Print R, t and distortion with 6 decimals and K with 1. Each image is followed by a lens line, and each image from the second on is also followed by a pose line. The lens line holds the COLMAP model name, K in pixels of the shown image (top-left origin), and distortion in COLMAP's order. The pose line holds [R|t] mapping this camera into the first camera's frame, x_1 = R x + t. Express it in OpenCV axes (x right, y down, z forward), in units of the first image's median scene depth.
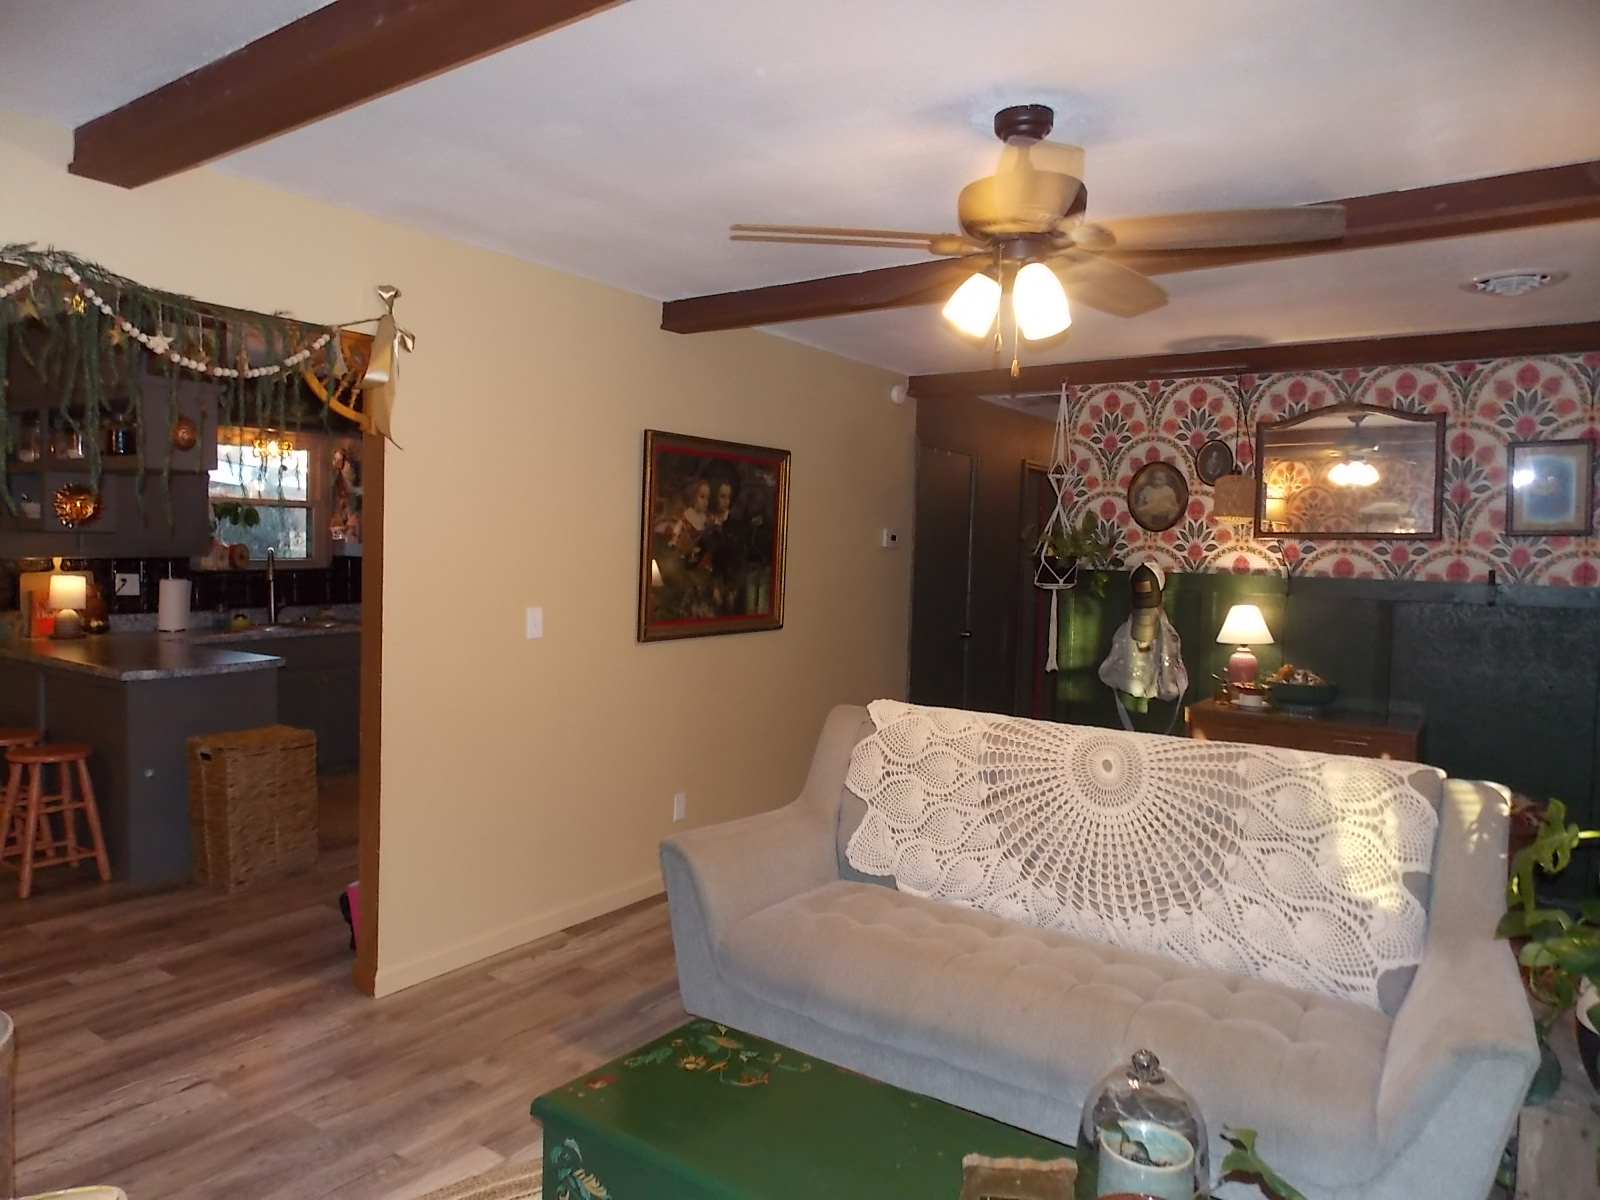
lens RADIAL K [[1067.3, 0, 790.3], [0, 1067.3, 592.2], [0, 0, 1]] dist [0.011083, -0.006773]
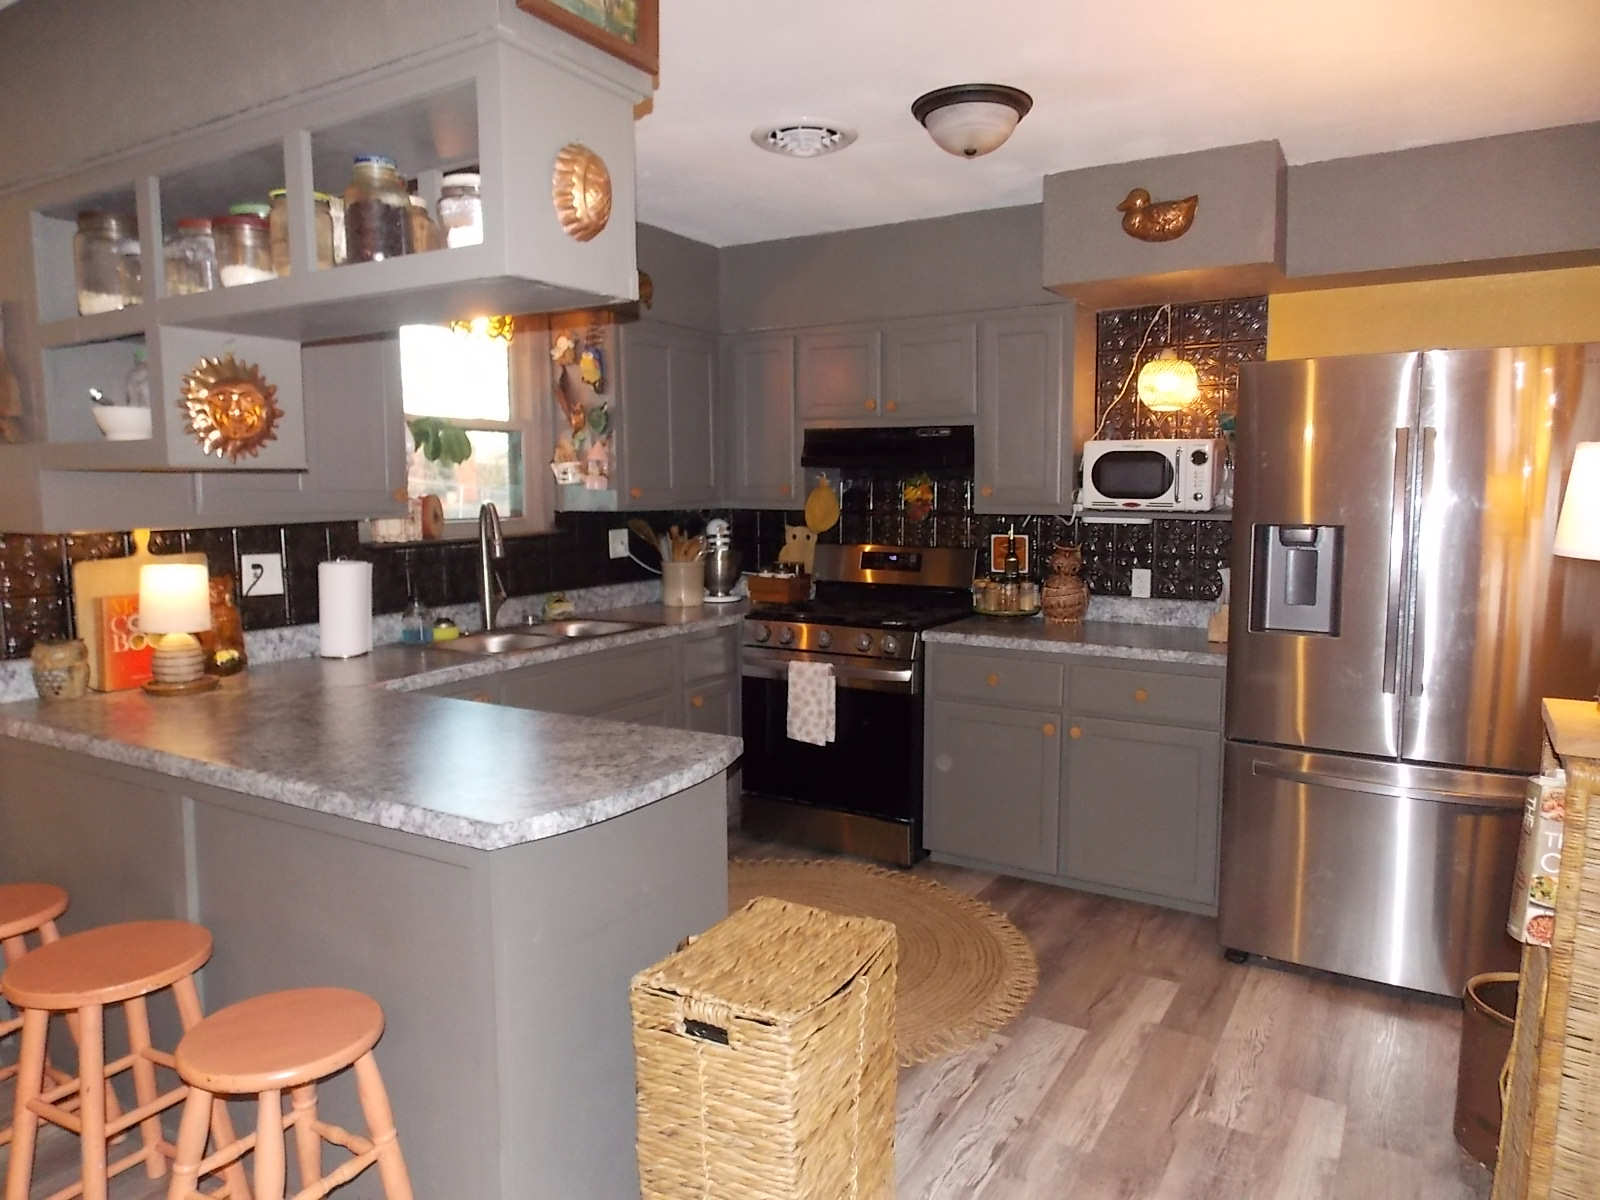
lens RADIAL K [[1067.3, 0, 813.6], [0, 1067.3, 593.6], [0, 0, 1]] dist [0.011083, -0.006773]
pose [[0.996972, -0.036396, 0.068712, -0.377092], [0.032852, 0.998106, 0.052017, -0.016419], [-0.070475, -0.049602, 0.996280, 0.442319]]
